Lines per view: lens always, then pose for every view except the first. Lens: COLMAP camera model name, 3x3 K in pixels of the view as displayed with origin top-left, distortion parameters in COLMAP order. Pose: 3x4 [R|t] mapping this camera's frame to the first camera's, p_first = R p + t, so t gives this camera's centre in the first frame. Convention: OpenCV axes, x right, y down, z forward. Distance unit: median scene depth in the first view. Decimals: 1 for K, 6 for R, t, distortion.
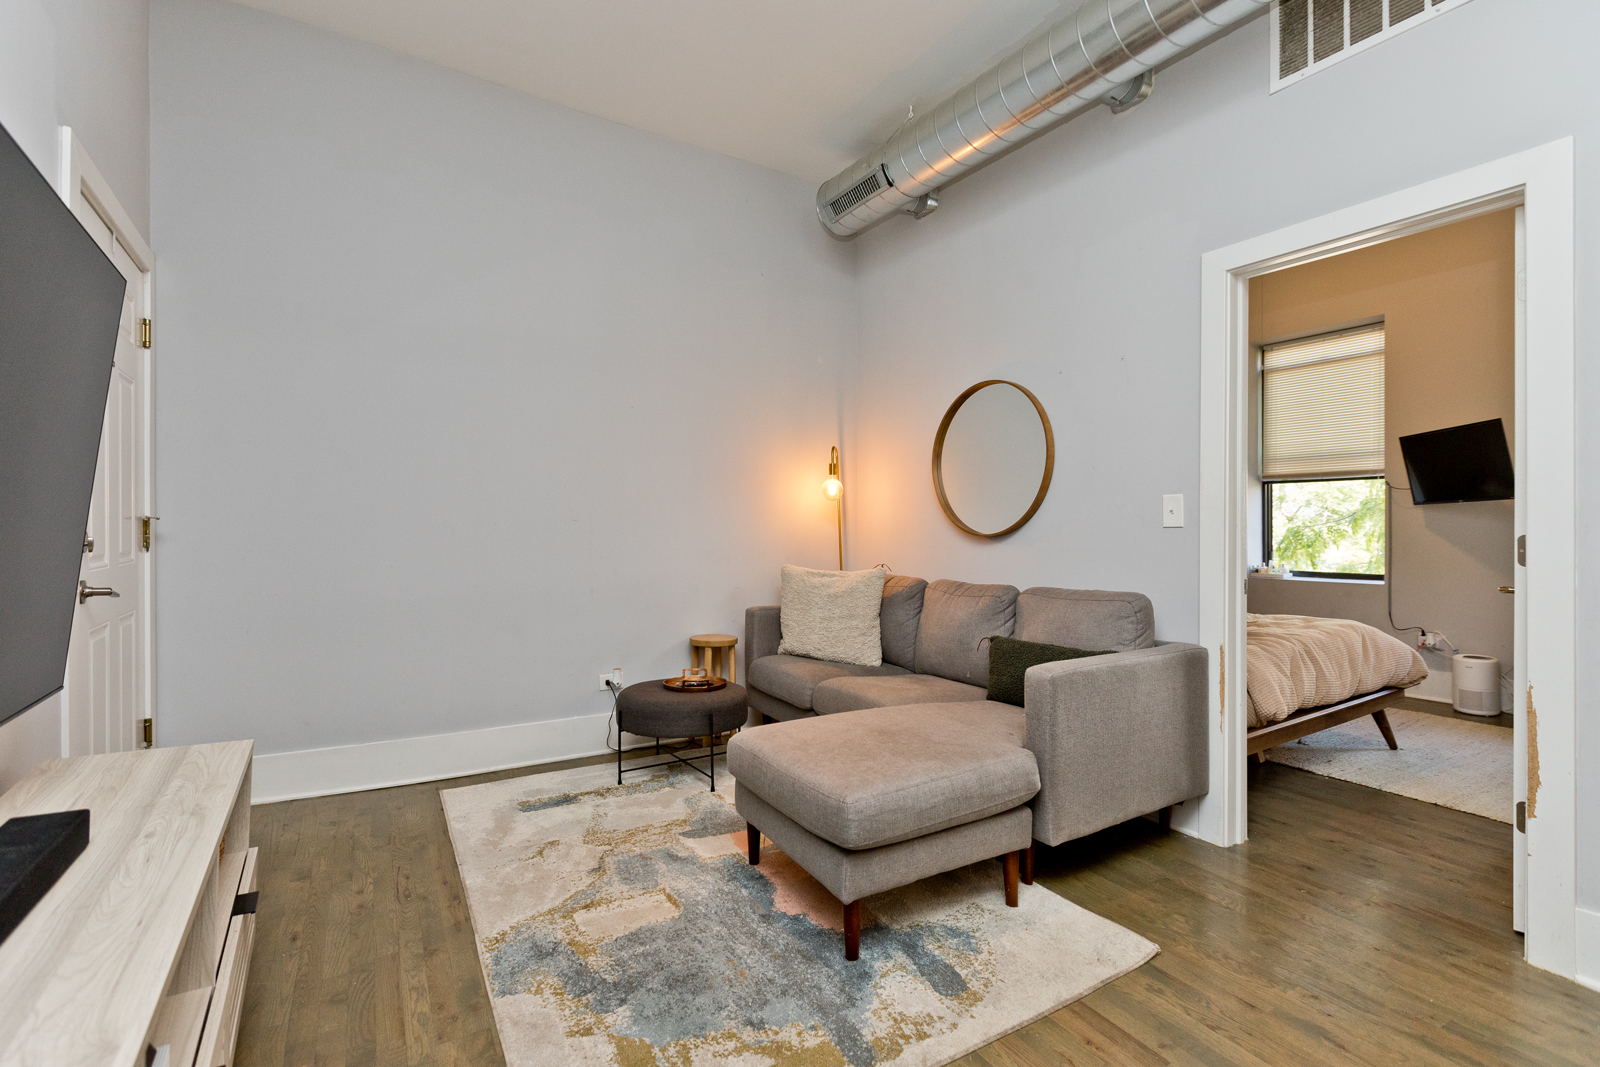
lens RADIAL K [[729.9, 0, 788.3], [0, 729.9, 528.8], [0, 0, 1]] dist [-0.001793, 0.000660]
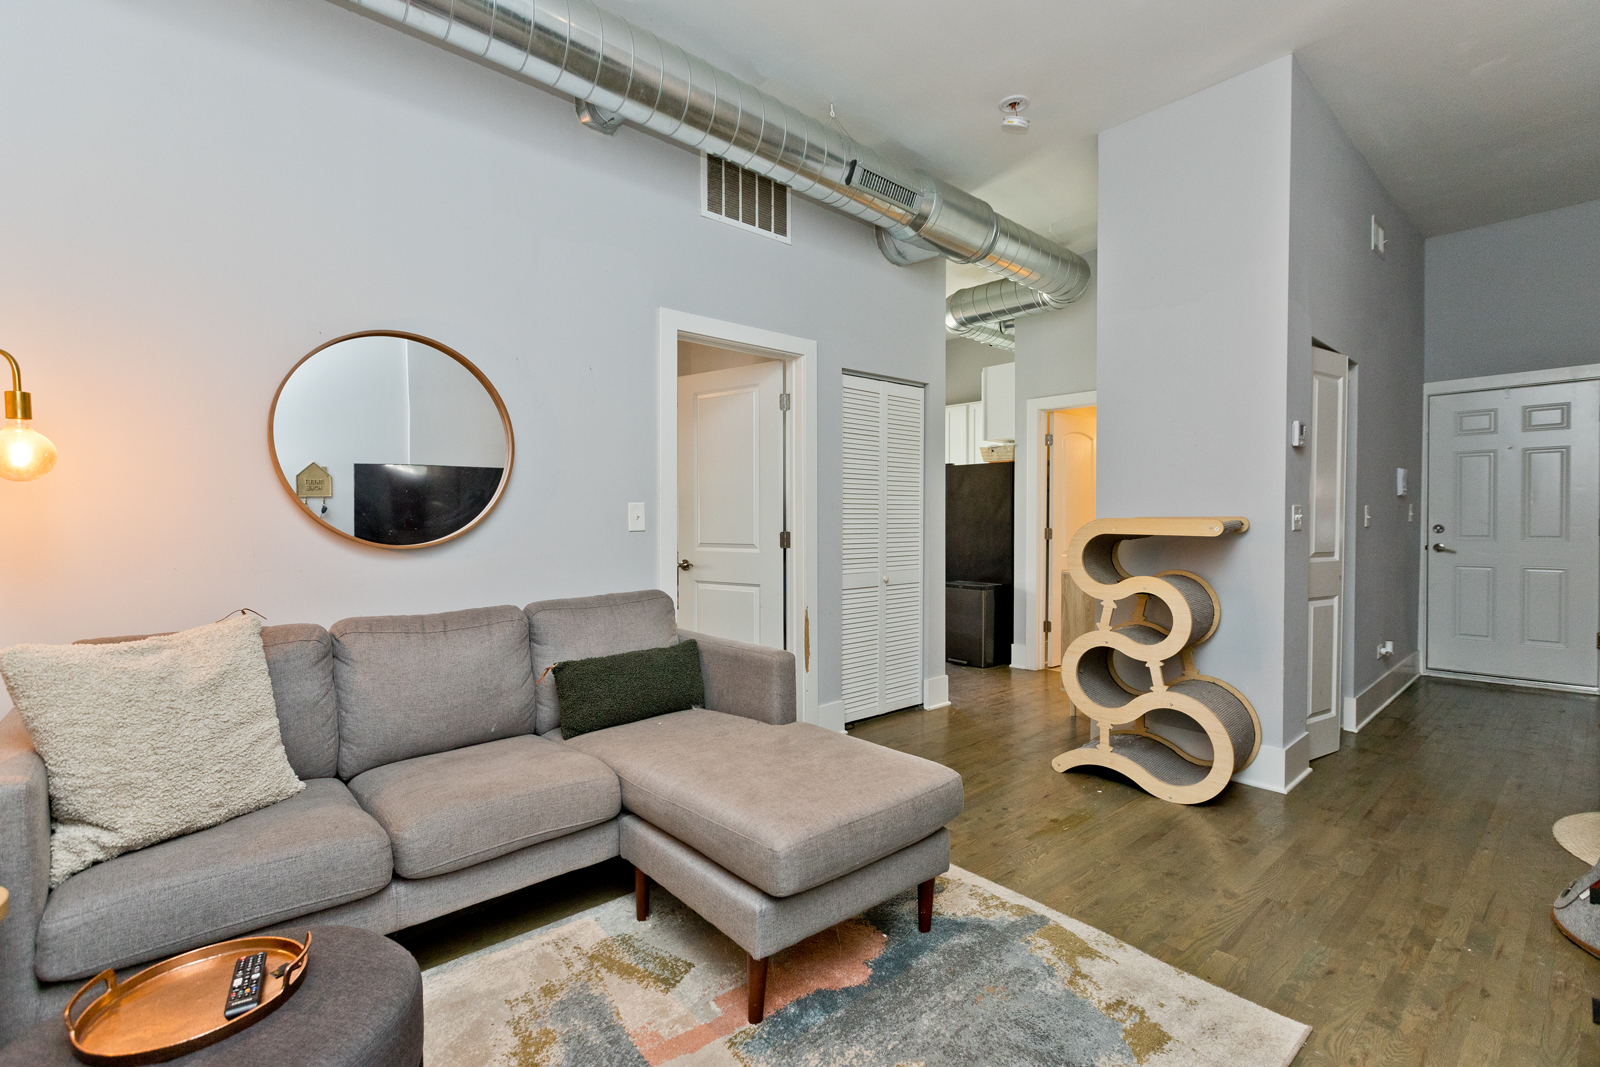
lens RADIAL K [[729.9, 0, 784.8], [0, 729.9, 533.8], [0, 0, 1]] dist [-0.001793, 0.000660]
pose [[-0.180659, -0.027799, 0.983153, -0.791692], [-0.000323, 0.999602, 0.028205, -0.036872], [-0.983546, 0.004778, -0.180596, 1.174579]]
